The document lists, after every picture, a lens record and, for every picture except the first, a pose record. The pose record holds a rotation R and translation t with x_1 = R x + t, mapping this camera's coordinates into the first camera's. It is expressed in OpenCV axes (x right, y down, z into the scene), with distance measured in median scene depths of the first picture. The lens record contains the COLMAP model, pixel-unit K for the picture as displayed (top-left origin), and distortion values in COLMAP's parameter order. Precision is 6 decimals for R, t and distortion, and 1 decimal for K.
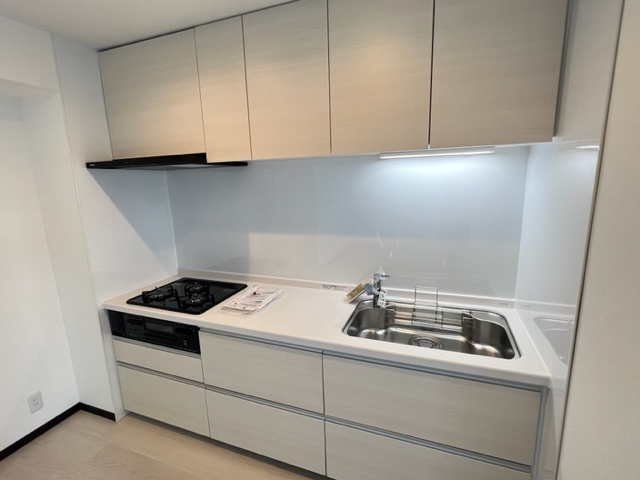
lens RADIAL K [[315.1, 0, 321.7], [0, 315.1, 239.3], [0, 0, 1]] dist [0.011630, 0.000377]
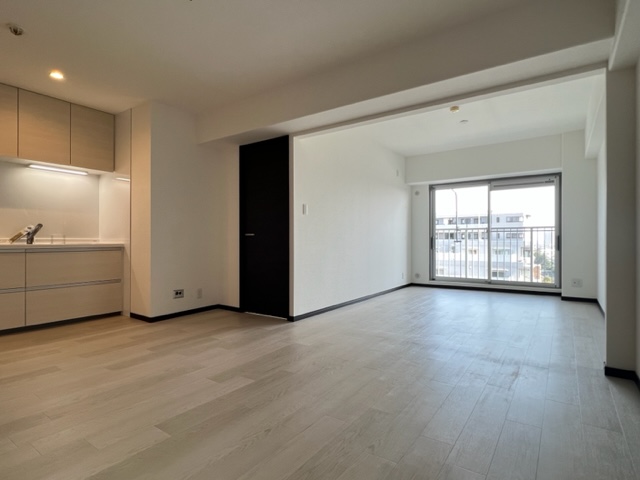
lens RADIAL K [[352.1, 0, 317.2], [0, 352.1, 241.2], [0, 0, 1]] dist [-0.001001, -0.000111]
pose [[0.243535, 0.030256, 0.969420, -1.345756], [0.169256, 0.982850, -0.073195, 0.601029], [-0.955009, 0.181906, 0.234238, -1.016788]]
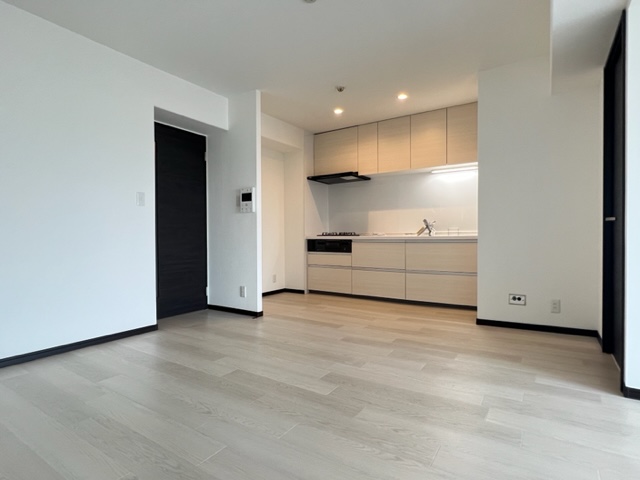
lens RADIAL K [[352.1, 0, 317.6], [0, 352.1, 239.4], [0, 0, 1]] dist [-0.001001, -0.000111]
pose [[0.975428, 0.026581, -0.218710, -0.054715], [-0.063952, 0.984114, -0.165617, 0.671802], [0.210834, 0.175535, 0.961632, -1.499853]]
